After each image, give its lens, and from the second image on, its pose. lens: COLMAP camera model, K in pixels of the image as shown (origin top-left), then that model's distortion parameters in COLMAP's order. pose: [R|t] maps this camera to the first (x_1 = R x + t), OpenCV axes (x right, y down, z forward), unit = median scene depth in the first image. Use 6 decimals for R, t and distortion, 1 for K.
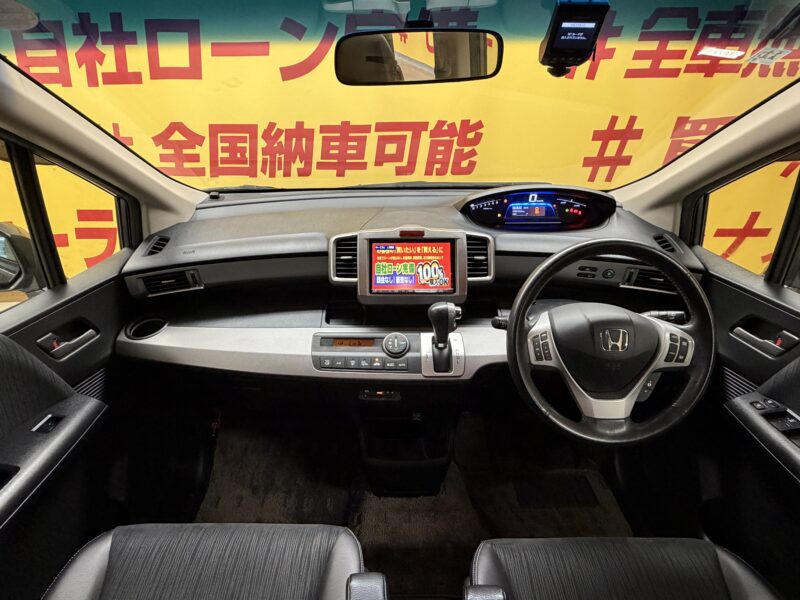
lens RADIAL K [[426.9, 0, 390.7], [0, 426.9, 298.7], [0, 0, 1]] dist [-0.000684, -0.001065]
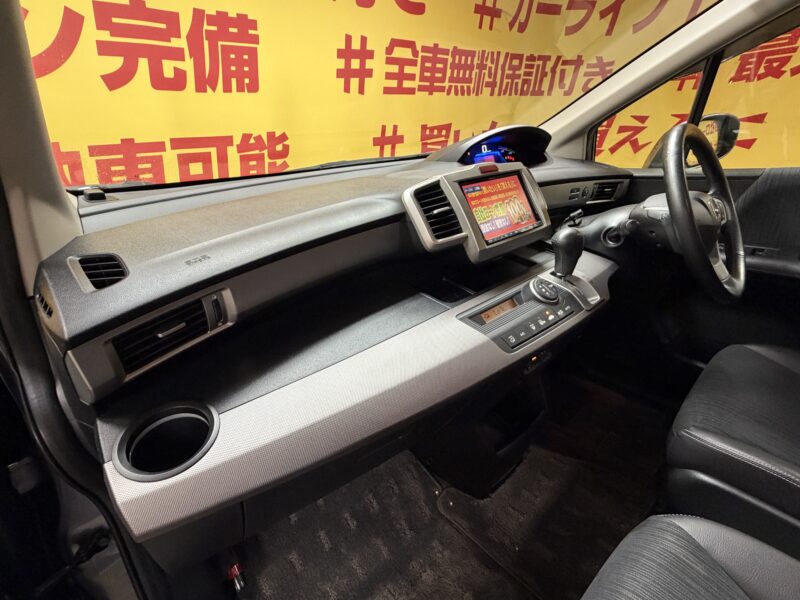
lens RADIAL K [[363.9, 0, 400.0], [0, 363.9, 300.0], [0, 0, 1]] dist [-0.002047, -0.000852]
pose [[0.743948, -0.306160, 0.593976, -0.231813], [0.336605, 0.939557, 0.062693, -0.005206], [-0.577269, 0.153295, 0.802036, 0.220259]]
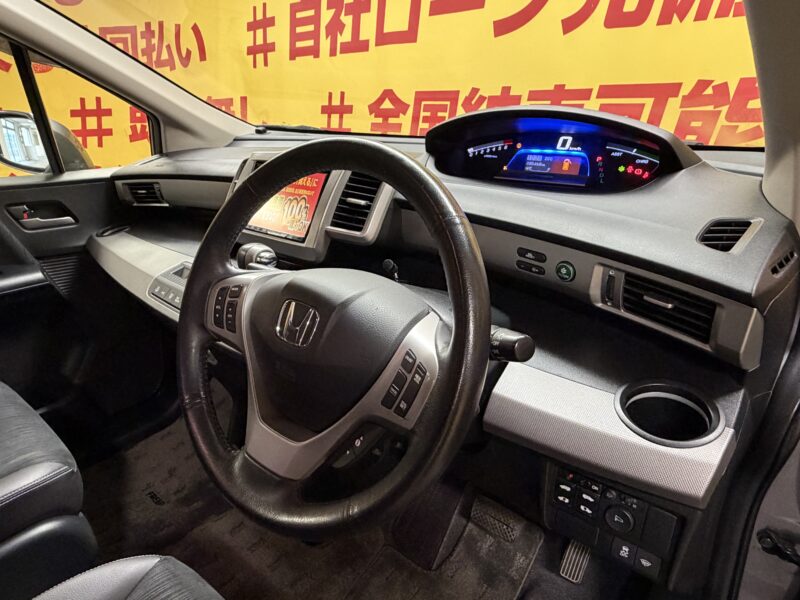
lens RADIAL K [[511.0, 0, 400.0], [0, 511.0, 300.0], [0, 0, 1]] dist [0.000629, 0.000076]
pose [[0.767997, 0.229301, -0.597998, 0.317930], [-0.270799, 0.962401, 0.021248, 0.006398], [0.580386, 0.145619, 0.801216, 0.179462]]
